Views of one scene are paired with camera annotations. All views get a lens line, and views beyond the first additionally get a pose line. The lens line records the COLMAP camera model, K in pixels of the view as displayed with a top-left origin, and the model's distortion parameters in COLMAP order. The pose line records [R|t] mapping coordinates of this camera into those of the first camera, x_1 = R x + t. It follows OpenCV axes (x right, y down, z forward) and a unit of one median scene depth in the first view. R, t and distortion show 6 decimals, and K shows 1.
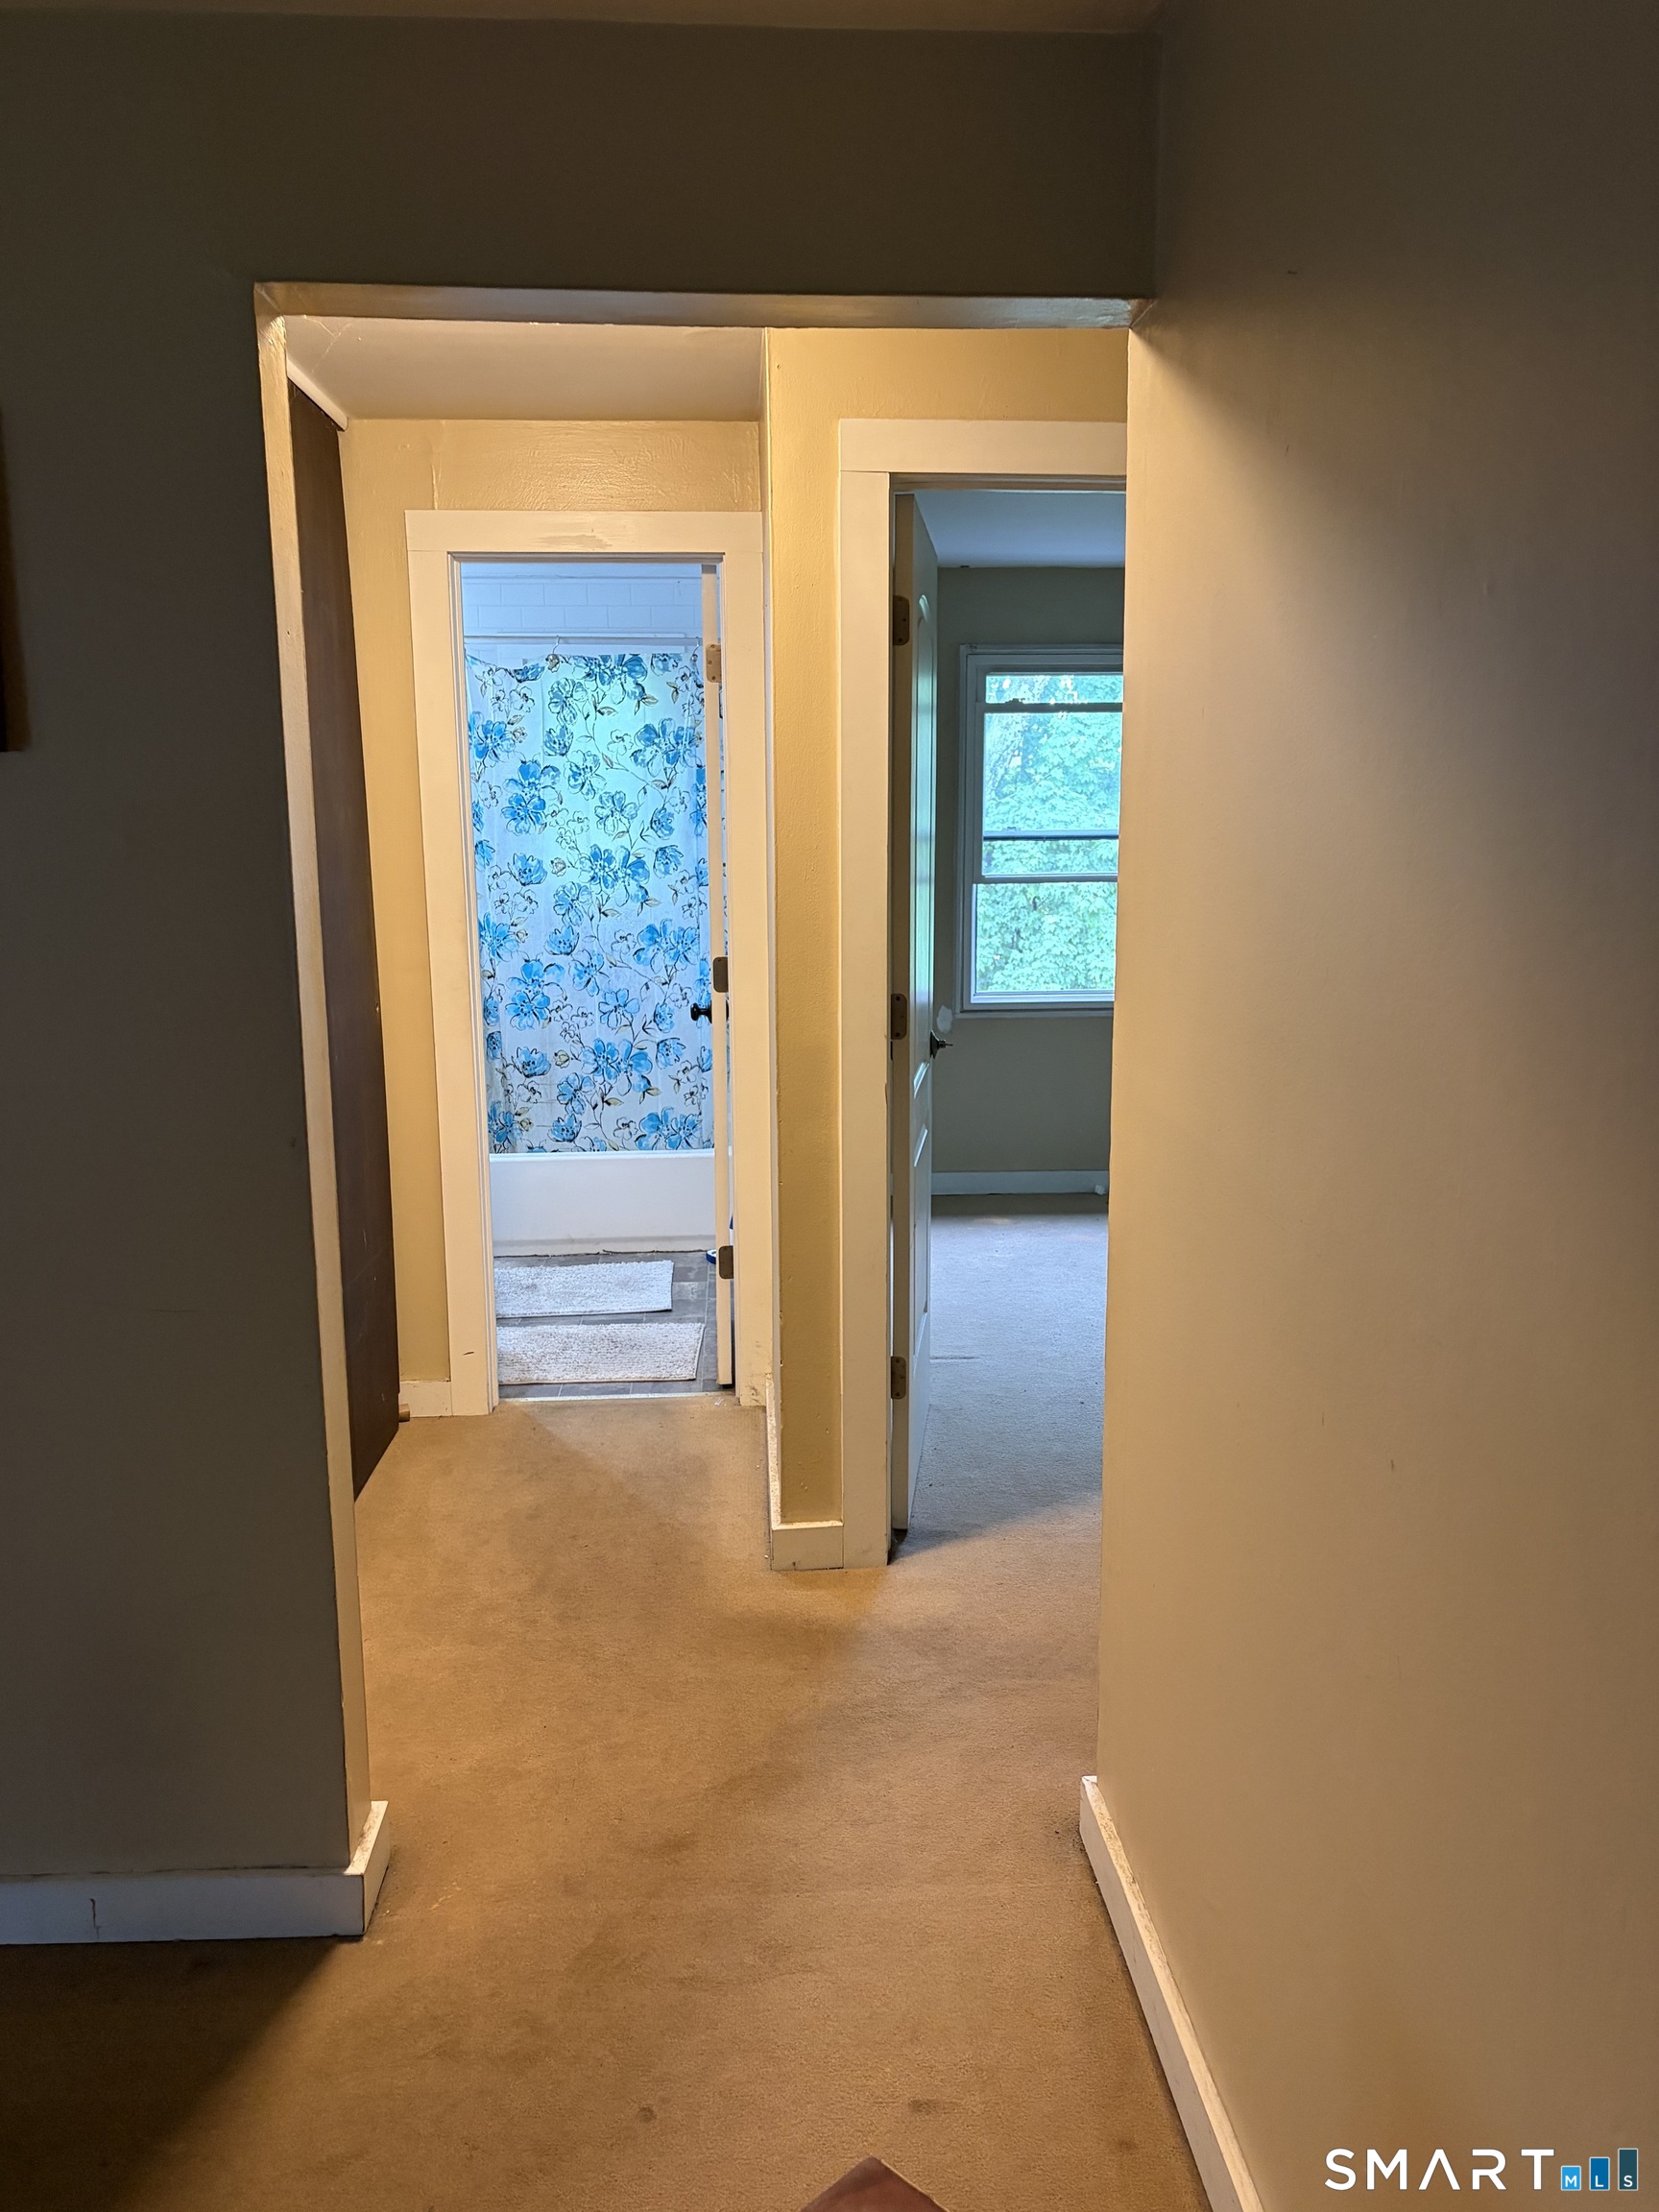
lens RADIAL K [[1659.1, 0, 865.9], [0, 1659.1, 1163.7], [0, 0, 1]] dist [0.062977, -0.065822]
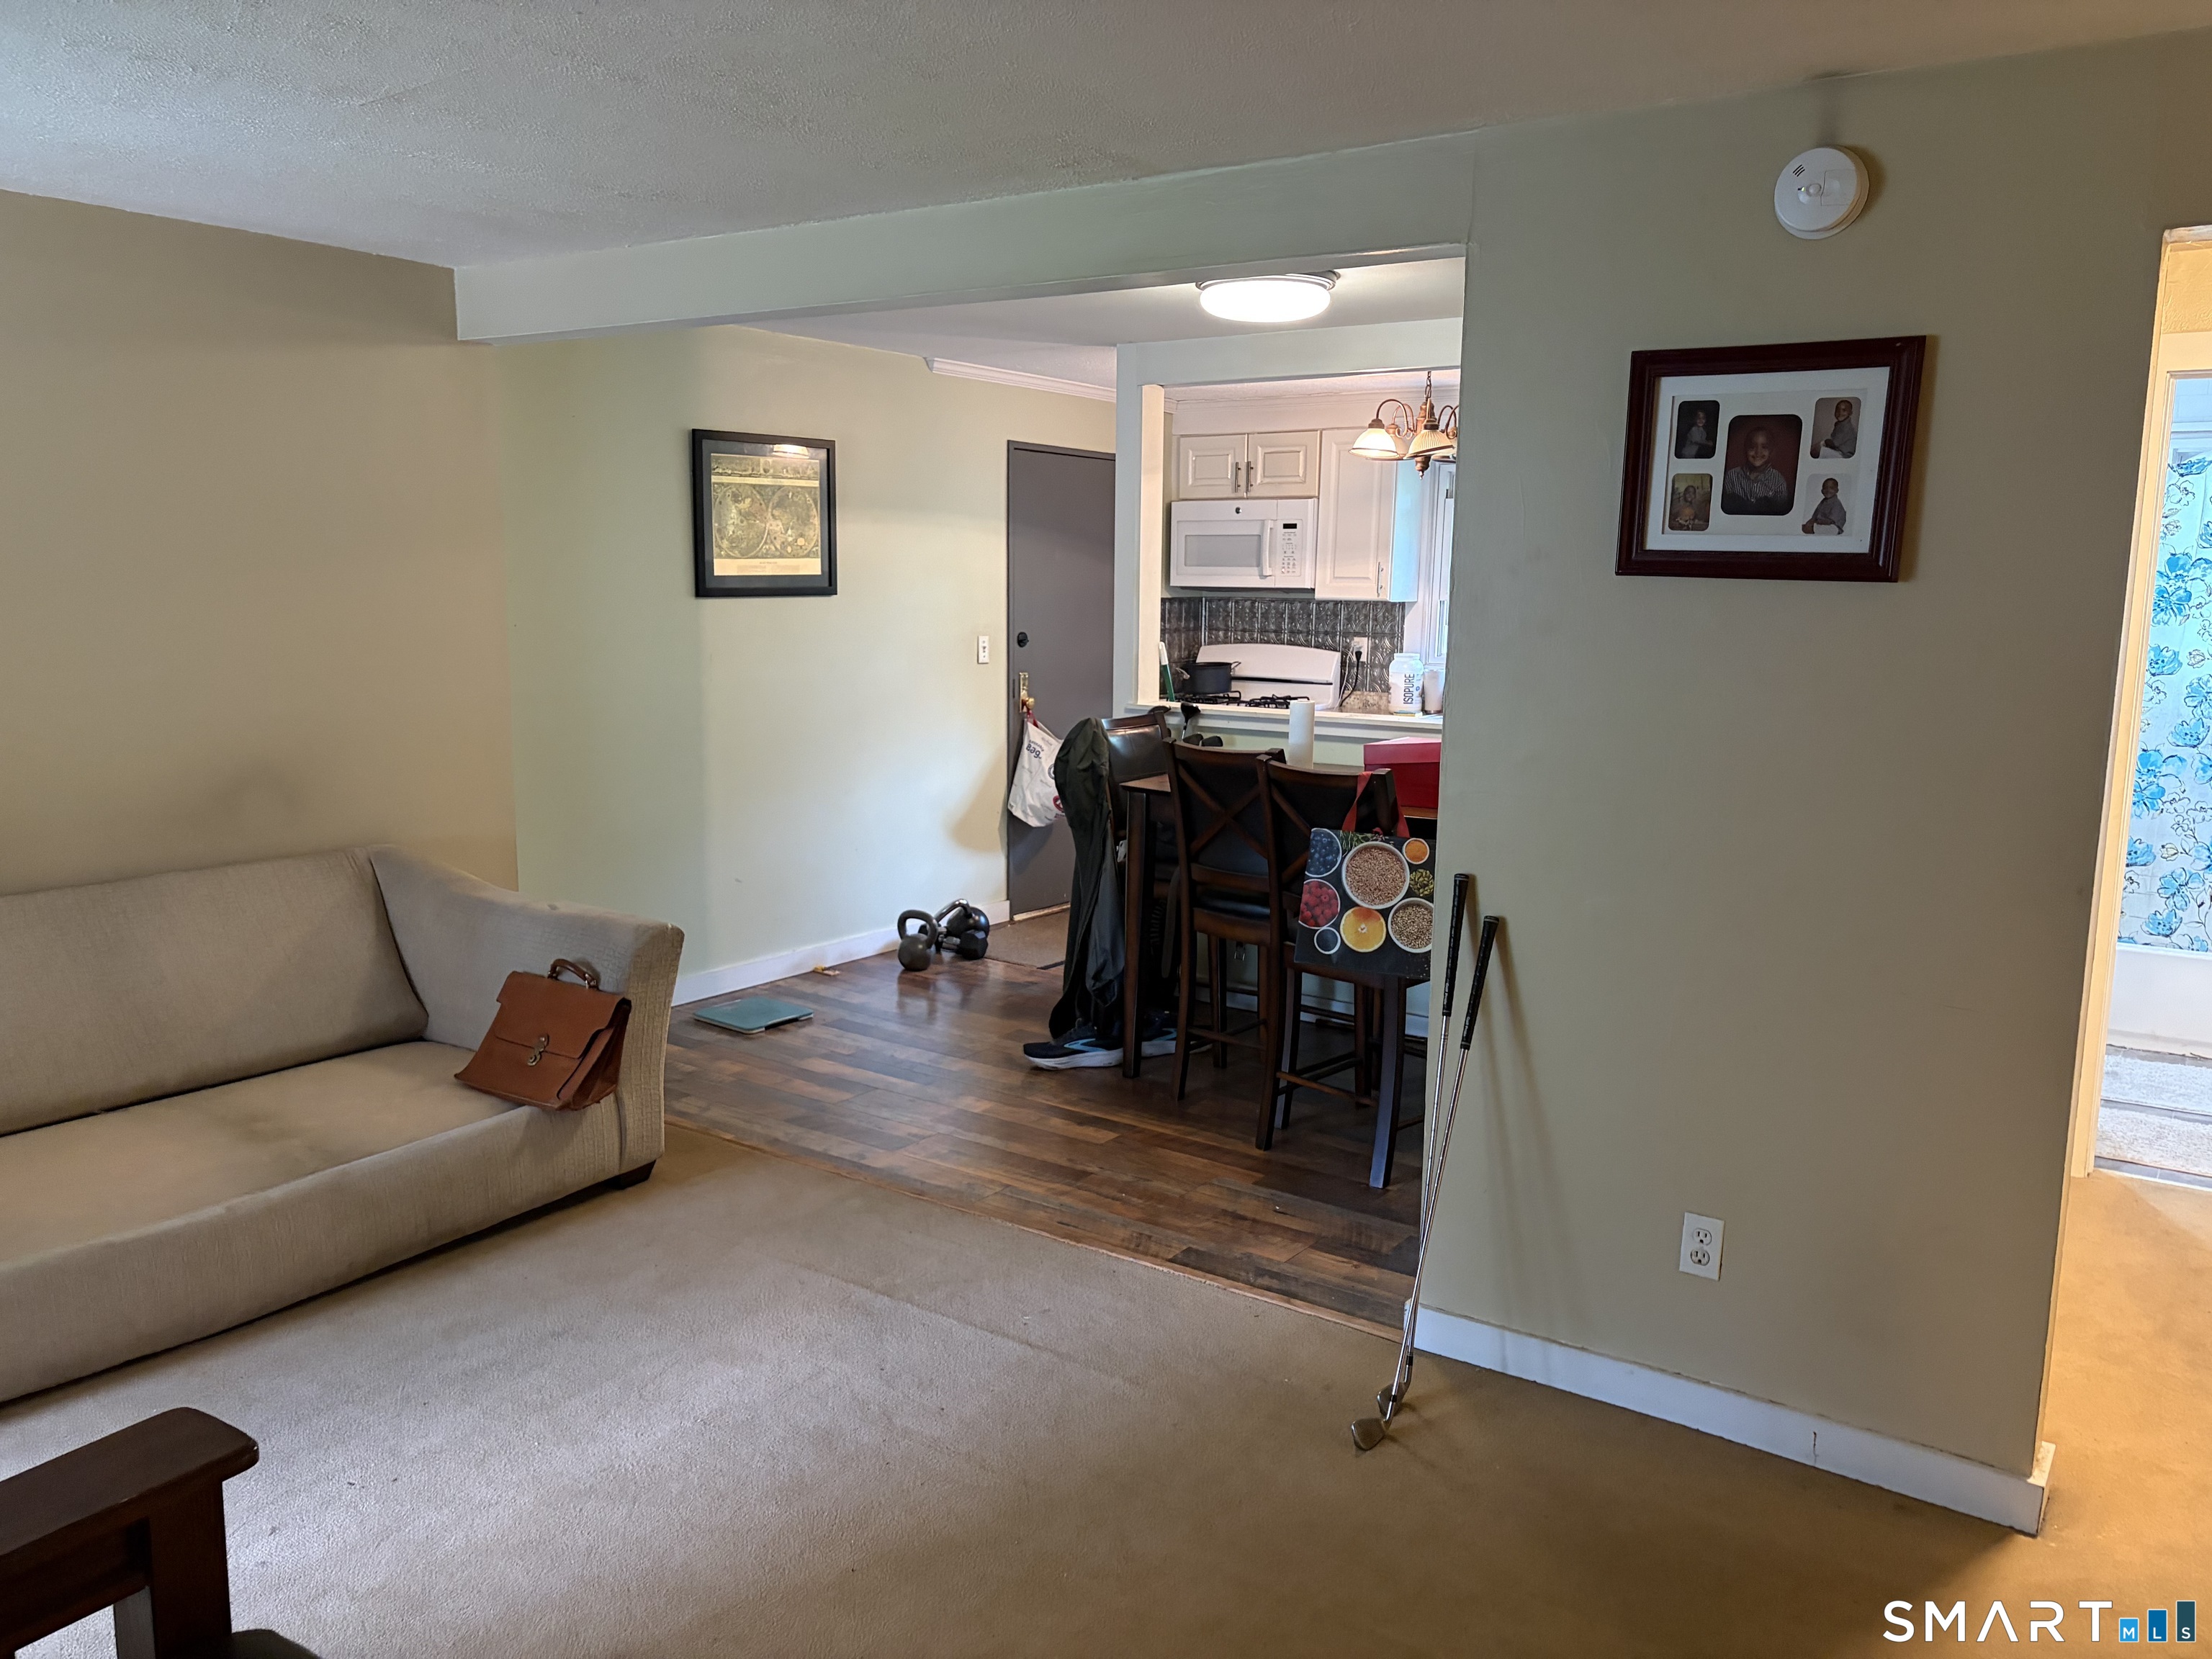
lens RADIAL K [[1659.1, 0, 1171.9], [0, 1659.1, 850.5], [0, 0, 1]] dist [0.062977, -0.065822]
pose [[0.781397, 0.109140, -0.614416, -0.033987], [-0.139339, 0.990244, -0.001308, 0.019923], [0.608279, 0.086634, 0.788981, -0.144880]]
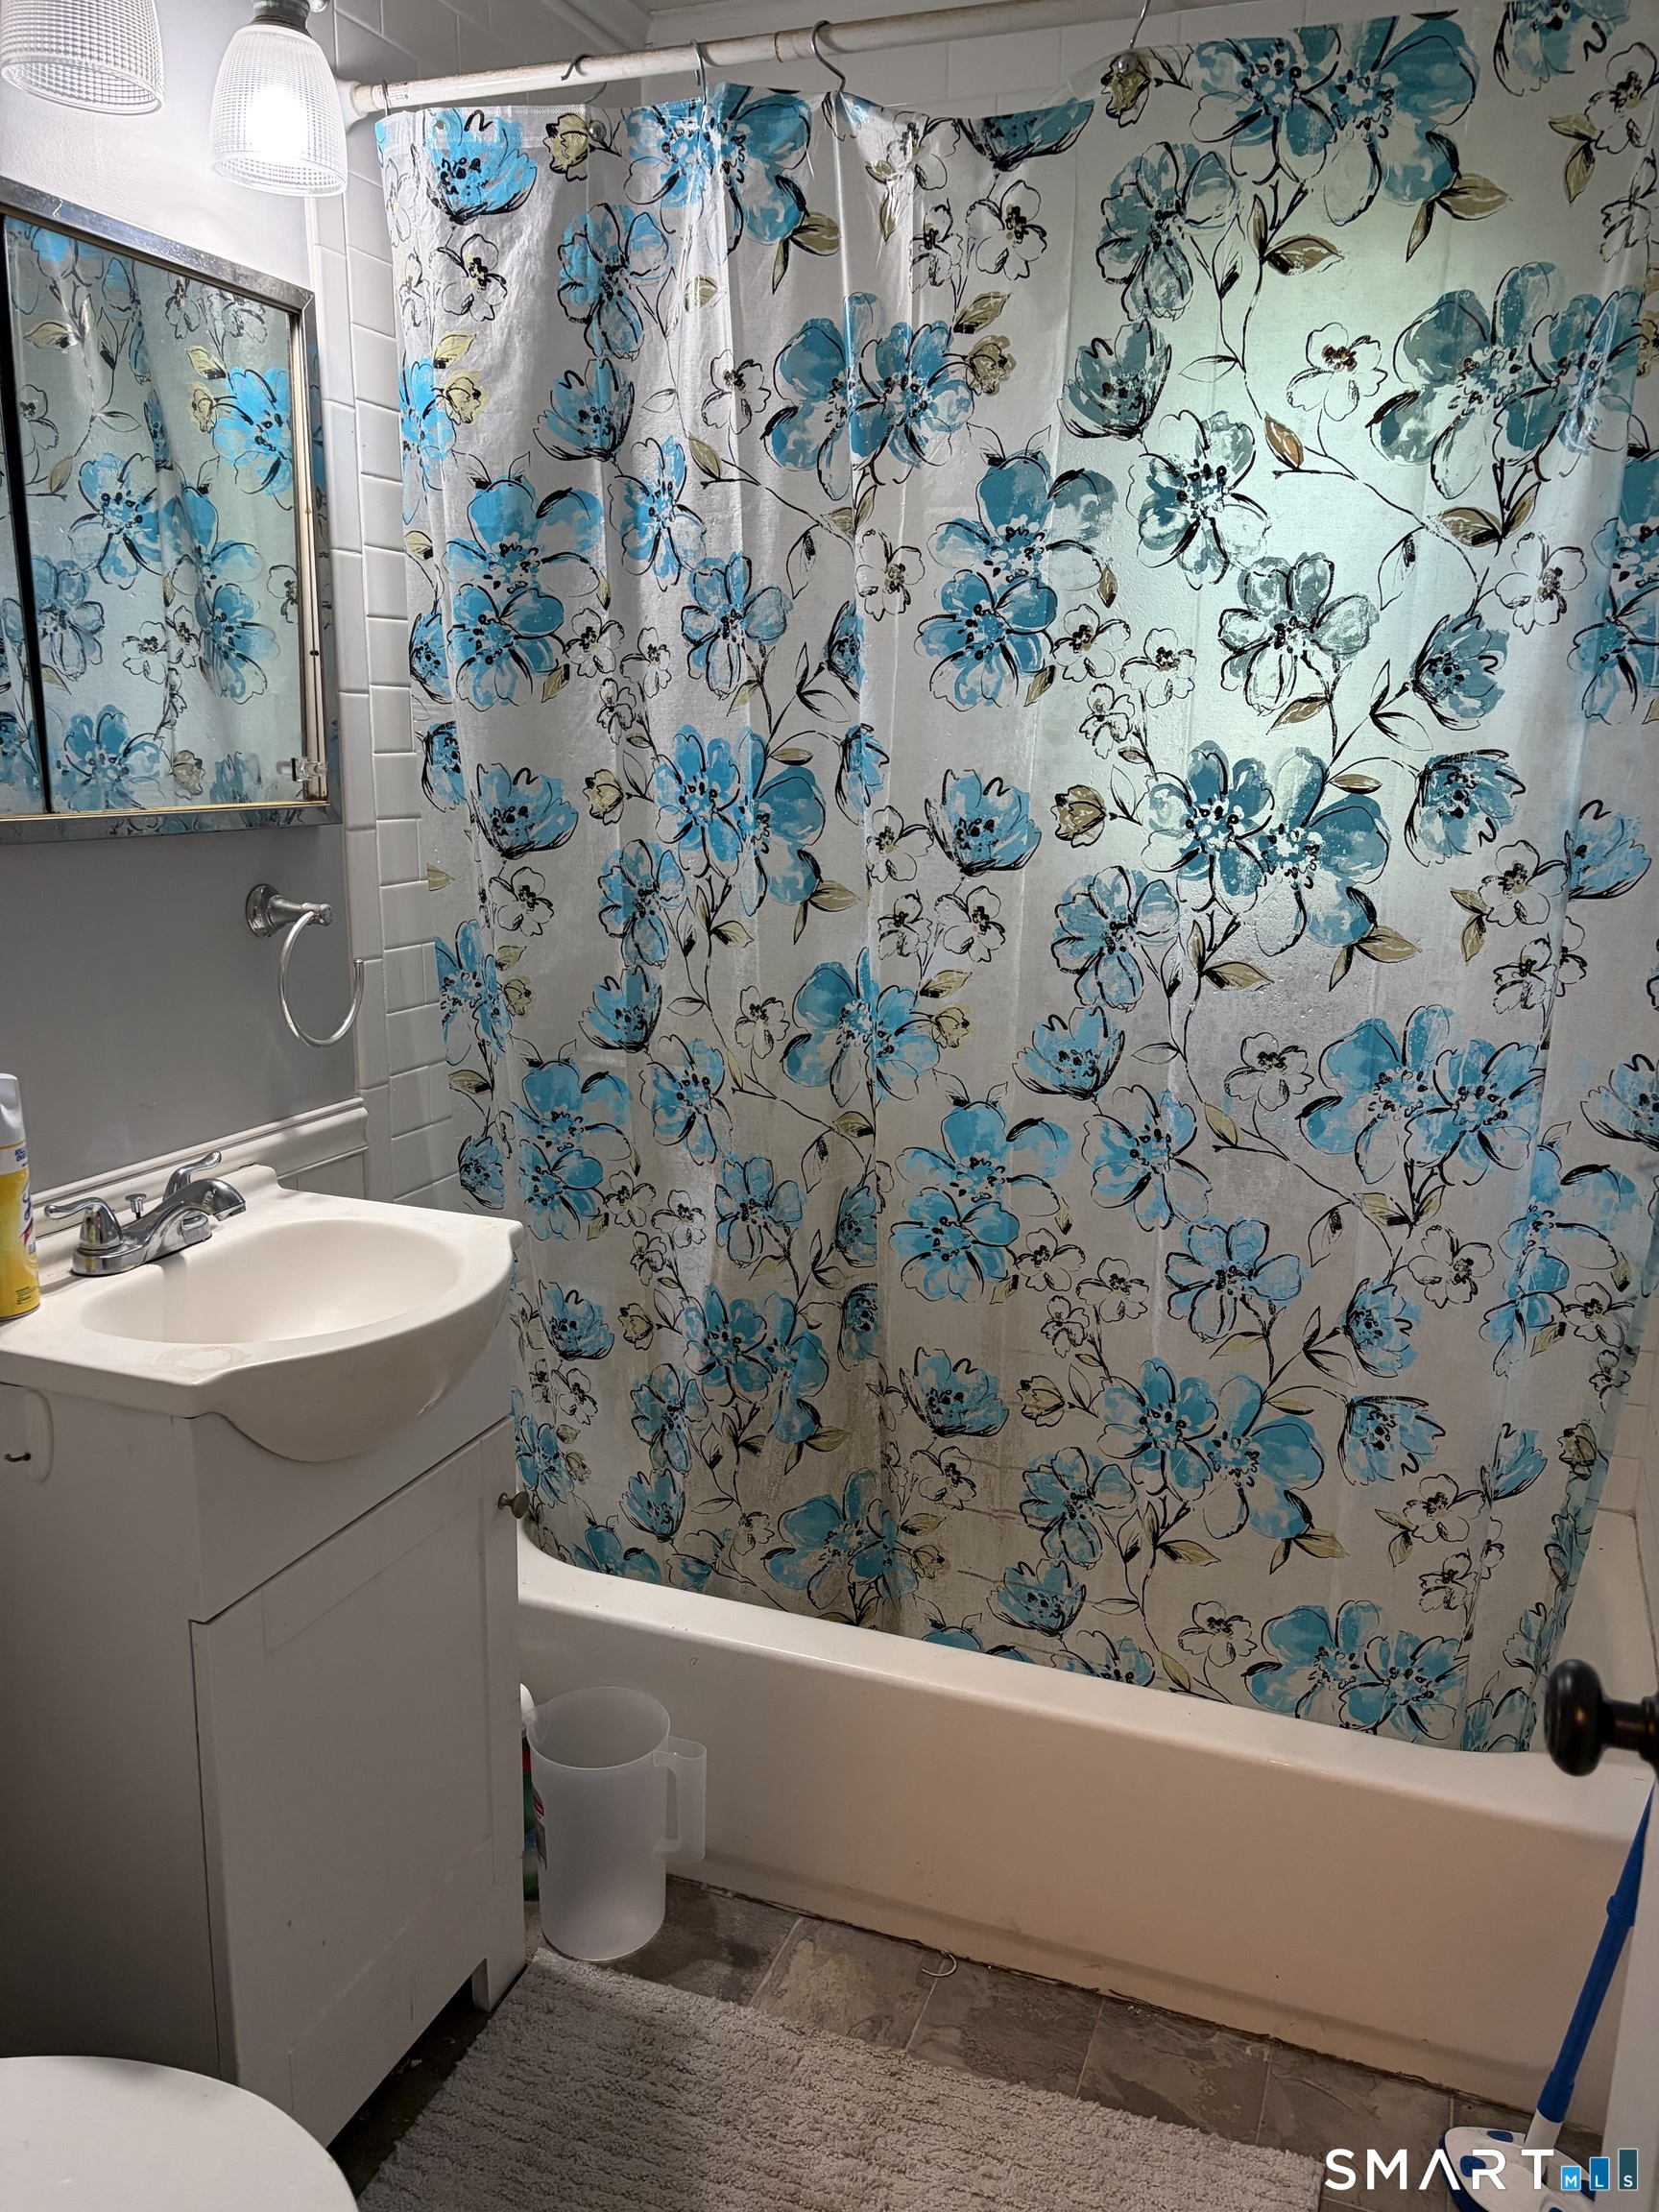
lens RADIAL K [[1659.1, 0, 850.4], [0, 1659.1, 1122.5], [0, 0, 1]] dist [0.062977, -0.065822]
pose [[0.902341, 0.114334, -0.415582, -0.089534], [-0.102583, 0.993438, 0.050577, -0.133599], [0.418638, -0.003006, 0.908148, 0.705759]]
